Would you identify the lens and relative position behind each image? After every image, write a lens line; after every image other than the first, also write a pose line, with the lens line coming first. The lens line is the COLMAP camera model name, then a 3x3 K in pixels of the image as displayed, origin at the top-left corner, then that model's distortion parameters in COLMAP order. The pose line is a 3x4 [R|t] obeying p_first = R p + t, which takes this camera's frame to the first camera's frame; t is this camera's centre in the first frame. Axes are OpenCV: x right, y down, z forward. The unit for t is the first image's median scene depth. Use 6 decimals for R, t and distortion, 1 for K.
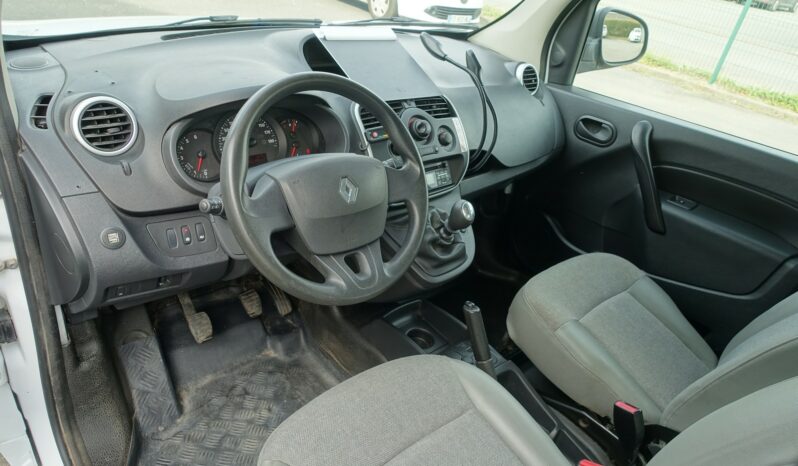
lens RADIAL K [[546.0, 0, 401.1], [0, 546.0, 228.2], [0, 0, 1]] dist [-0.009374, -0.001447]
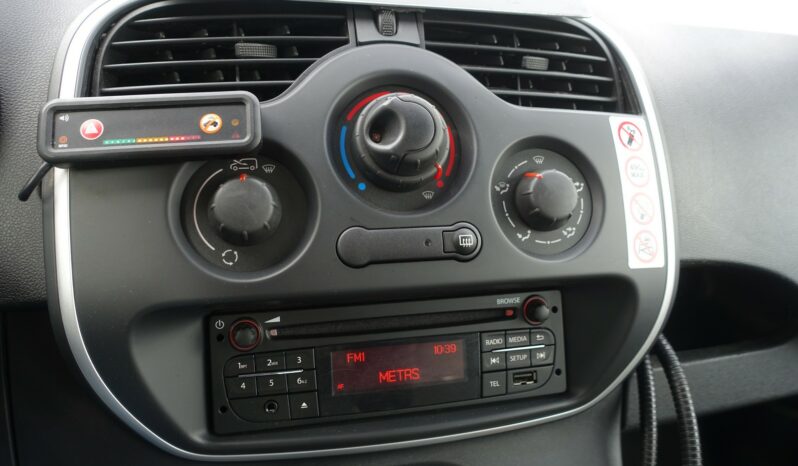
lens RADIAL K [[546.0, 0, 395.1], [0, 546.0, 233.8], [0, 0, 1]] dist [-0.009374, -0.001447]
pose [[0.863252, 0.159450, -0.478928, 0.105247], [-0.192847, 0.981004, -0.020993, -0.103360], [0.466483, 0.110481, 0.877603, 0.603779]]
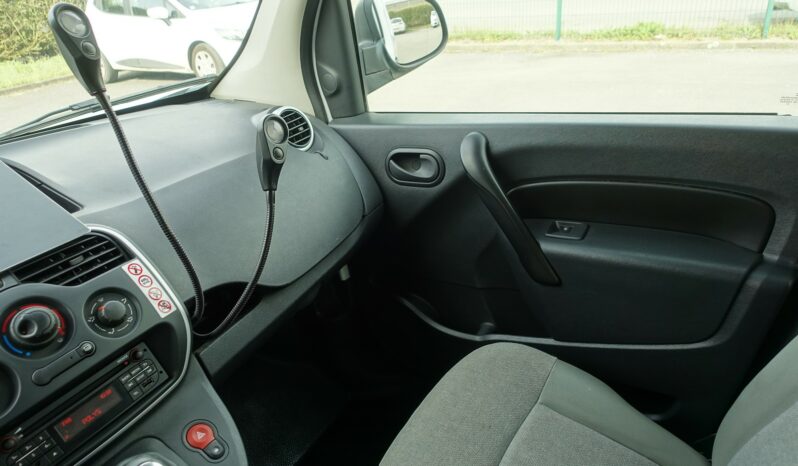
lens RADIAL K [[546.0, 0, 400.7], [0, 546.0, 226.6], [0, 0, 1]] dist [-0.009374, -0.001447]
pose [[0.926249, -0.351154, 0.136946, 0.226784], [0.358165, 0.933188, -0.029631, -0.098232], [-0.117391, 0.076495, 0.990135, 0.346866]]
